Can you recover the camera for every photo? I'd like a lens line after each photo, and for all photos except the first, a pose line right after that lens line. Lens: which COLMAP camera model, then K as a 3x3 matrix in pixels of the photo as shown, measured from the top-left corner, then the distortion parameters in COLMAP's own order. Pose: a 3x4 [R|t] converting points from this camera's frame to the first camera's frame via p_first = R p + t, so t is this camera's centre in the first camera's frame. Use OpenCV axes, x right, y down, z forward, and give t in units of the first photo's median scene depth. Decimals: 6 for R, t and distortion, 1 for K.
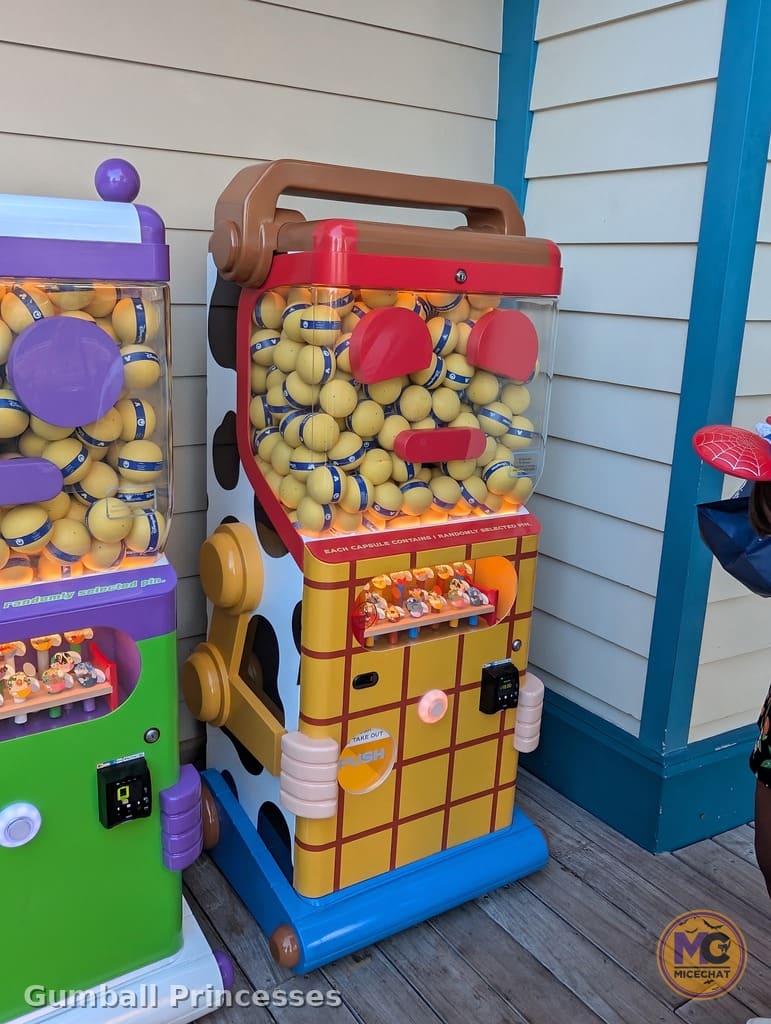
lens RADIAL K [[915.5, 0, 378.9], [0, 915.5, 514.8], [0, 0, 1]] dist [0.006263, 0.003310]
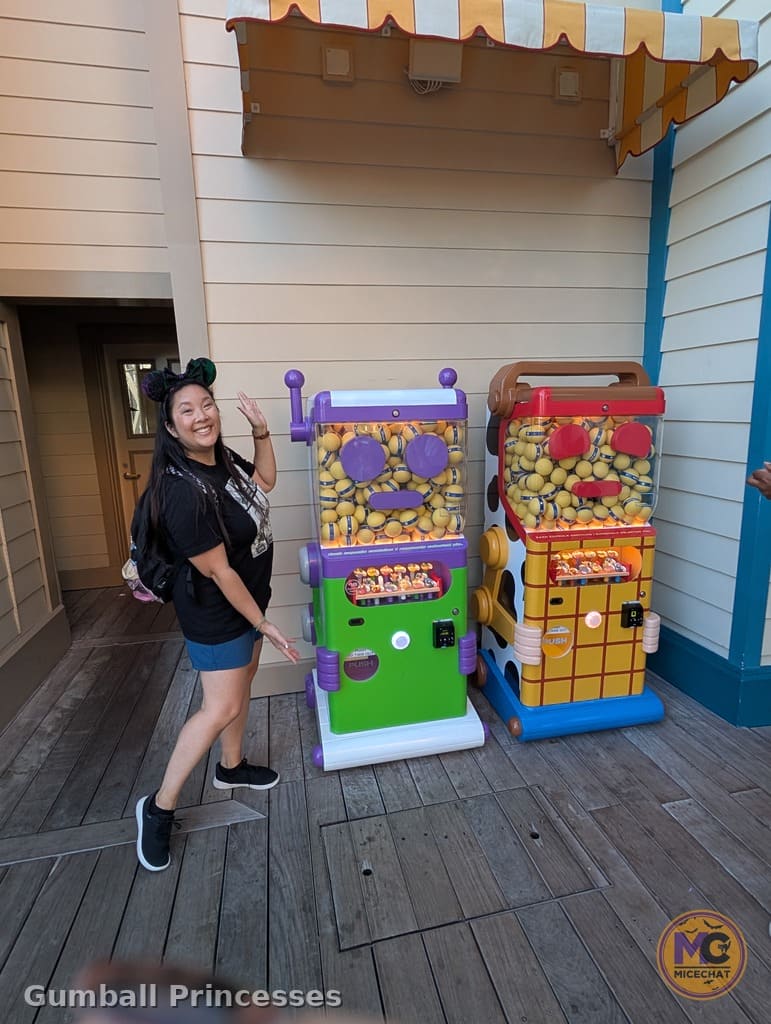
lens RADIAL K [[538.1, 0, 385.1], [0, 538.1, 510.1], [0, 0, 1]] dist [0.003800, 0.000818]
pose [[0.926550, 0.008715, -0.376070, 0.079730], [-0.037392, 0.996914, -0.069023, 0.070189], [0.374308, 0.078015, 0.924017, -0.283204]]
